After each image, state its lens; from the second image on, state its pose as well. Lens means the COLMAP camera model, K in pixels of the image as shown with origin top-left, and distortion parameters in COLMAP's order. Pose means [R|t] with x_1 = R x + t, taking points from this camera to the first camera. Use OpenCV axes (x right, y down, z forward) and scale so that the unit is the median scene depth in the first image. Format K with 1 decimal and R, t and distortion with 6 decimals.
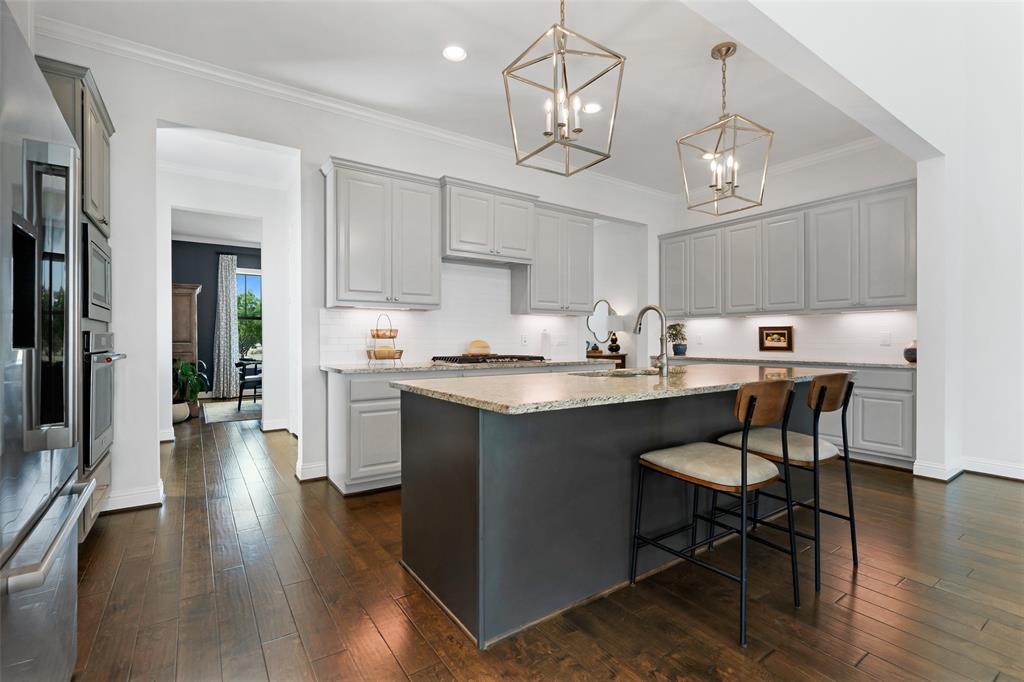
lens RADIAL K [[465.0, 0, 509.4], [0, 465.0, 345.7], [0, 0, 1]] dist [-0.006056, -0.000184]
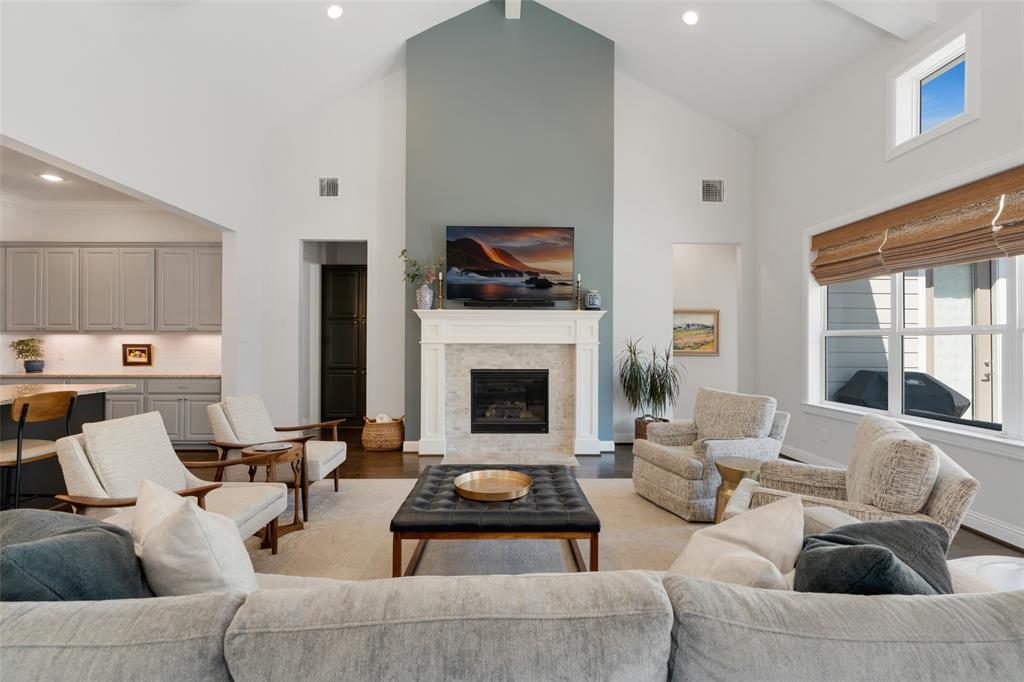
lens RADIAL K [[465.0, 0, 515.7], [0, 465.0, 336.5], [0, 0, 1]] dist [-0.006056, -0.000184]
pose [[0.541967, 0.013203, 0.840296, 0.125120], [0.009674, 0.999712, -0.021948, -0.025515], [-0.840344, 0.020024, 0.541684, -0.371856]]
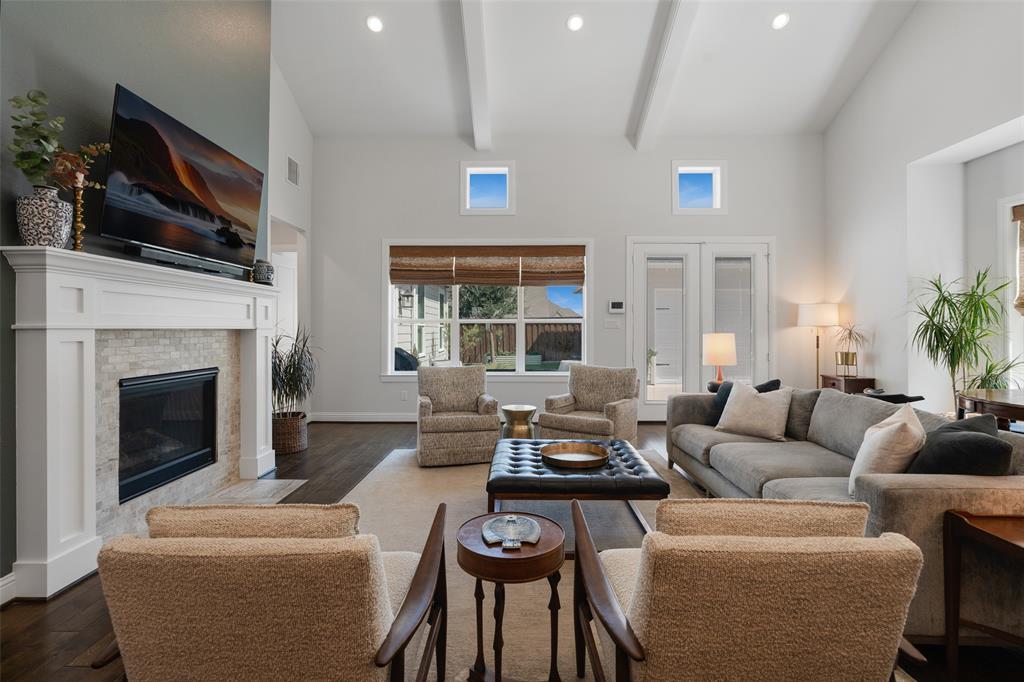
lens RADIAL K [[465.0, 0, 508.7], [0, 465.0, 331.1], [0, 0, 1]] dist [-0.006056, -0.000184]
pose [[-0.816778, -0.006204, 0.576919, 0.284203], [0.003926, 0.999859, 0.016311, -0.037918], [-0.576939, 0.015587, -0.816639, 0.451365]]
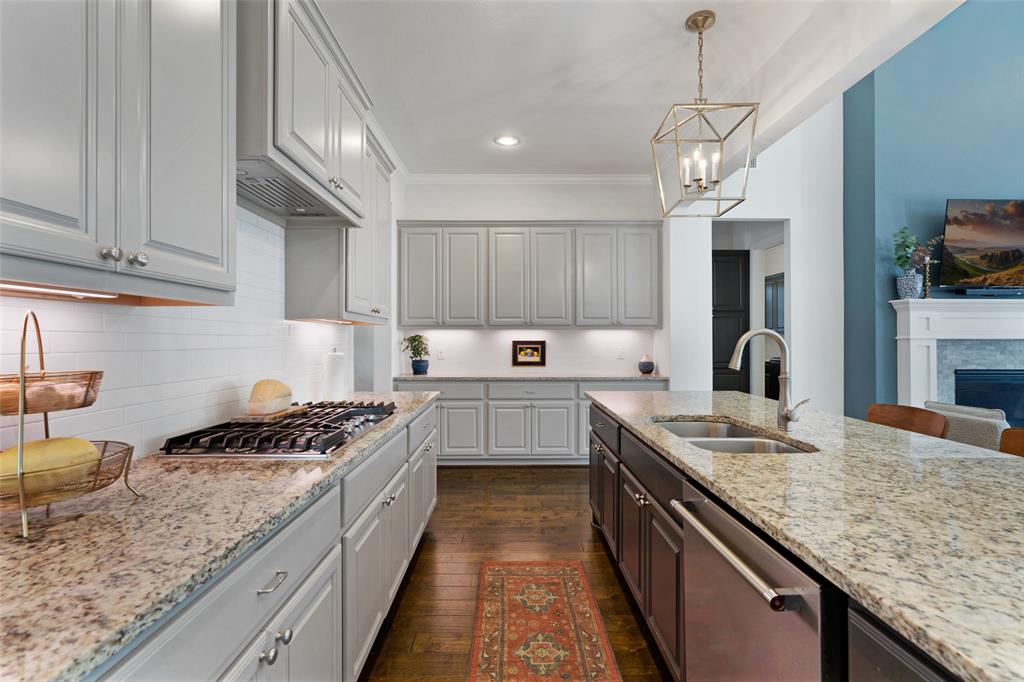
lens RADIAL K [[465.0, 0, 512.2], [0, 465.0, 337.9], [0, 0, 1]] dist [-0.006056, -0.000184]
pose [[0.562496, 0.004841, 0.826786, -0.242450], [0.011722, 0.999836, -0.013829, -0.033812], [-0.826717, 0.017470, 0.562347, 0.476943]]
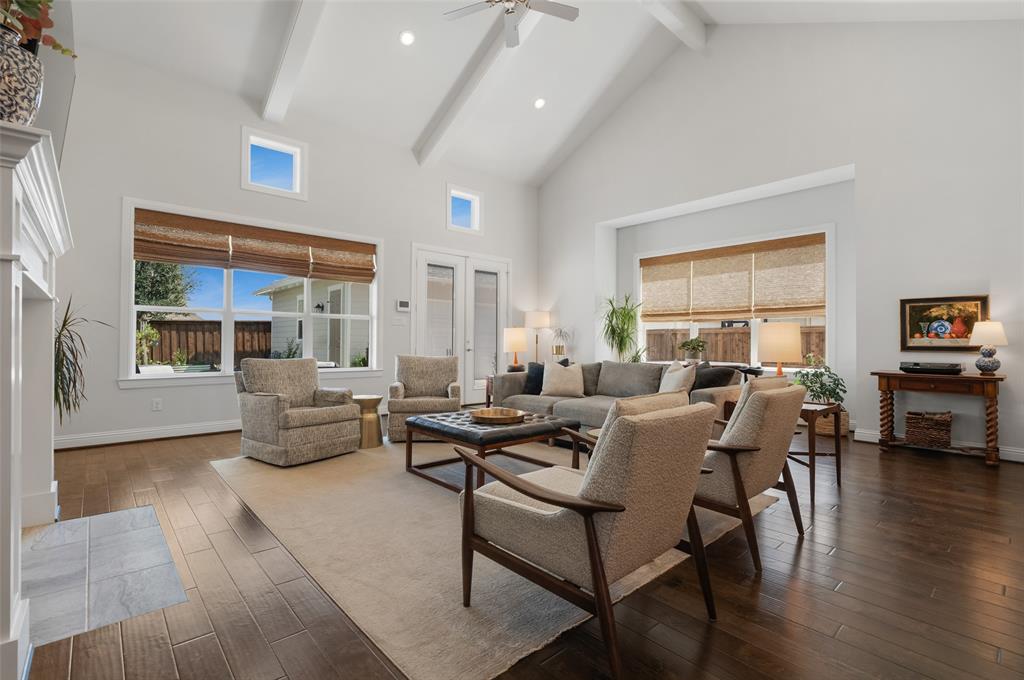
lens RADIAL K [[465.0, 0, 509.9], [0, 465.0, 341.7], [0, 0, 1]] dist [-0.006056, -0.000184]
pose [[-0.991690, -0.010734, -0.128202, 0.622630], [-0.012264, 0.999863, 0.011153, 0.003434], [0.128064, 0.012632, -0.991685, 0.640288]]
